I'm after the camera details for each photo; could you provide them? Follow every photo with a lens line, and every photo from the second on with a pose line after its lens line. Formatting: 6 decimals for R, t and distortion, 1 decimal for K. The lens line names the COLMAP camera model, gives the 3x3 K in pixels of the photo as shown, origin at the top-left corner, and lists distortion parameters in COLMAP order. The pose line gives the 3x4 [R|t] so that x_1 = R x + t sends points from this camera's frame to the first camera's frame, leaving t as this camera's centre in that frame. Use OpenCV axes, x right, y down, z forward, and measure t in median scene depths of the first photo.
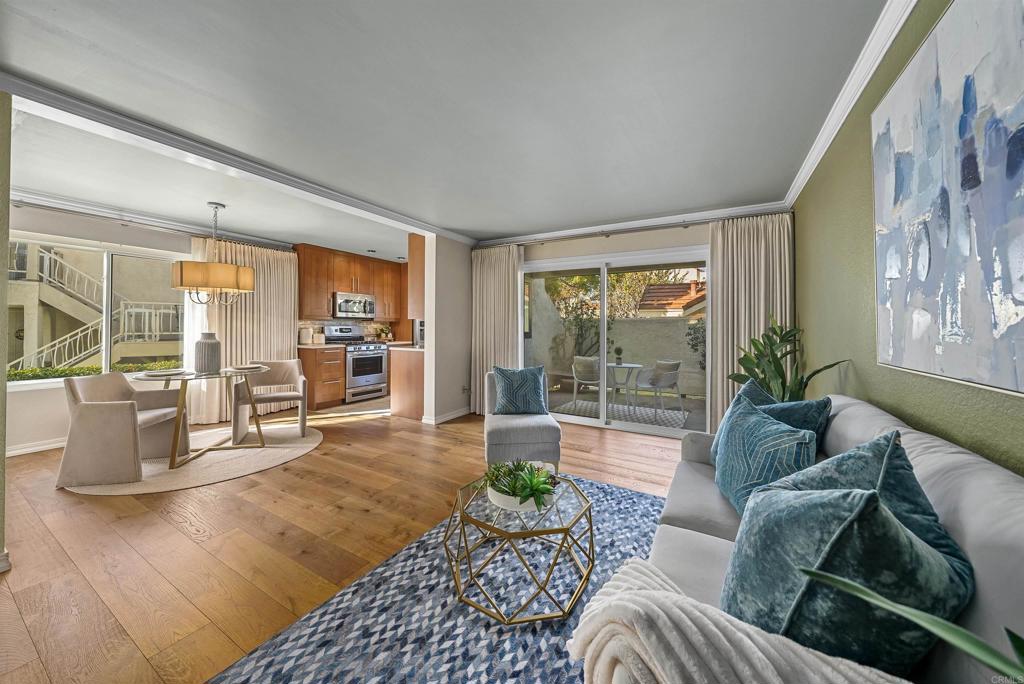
lens RADIAL K [[357.3, 0, 508.2], [0, 357.3, 325.6], [0, 0, 1]] dist [0.000118, 0.000058]
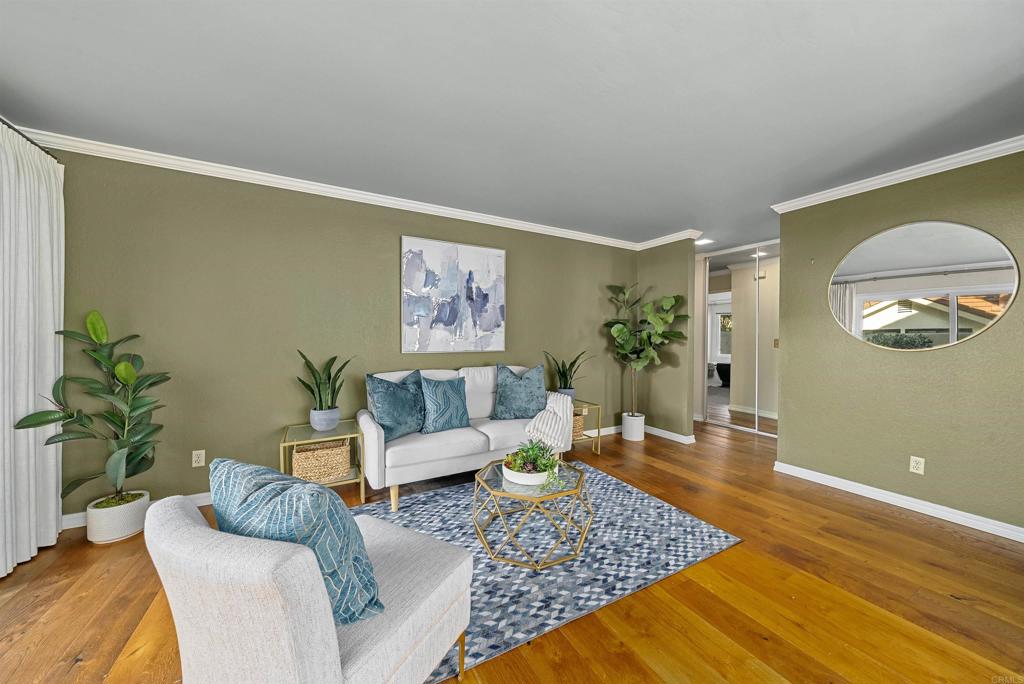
lens RADIAL K [[357.3, 0, 509.4], [0, 357.3, 338.6], [0, 0, 1]] dist [0.000118, 0.000058]
pose [[-0.861281, -0.015414, 0.507895, -0.565555], [-0.013035, 0.999881, 0.008241, -0.005403], [-0.507961, 0.000477, -0.861380, 2.278727]]
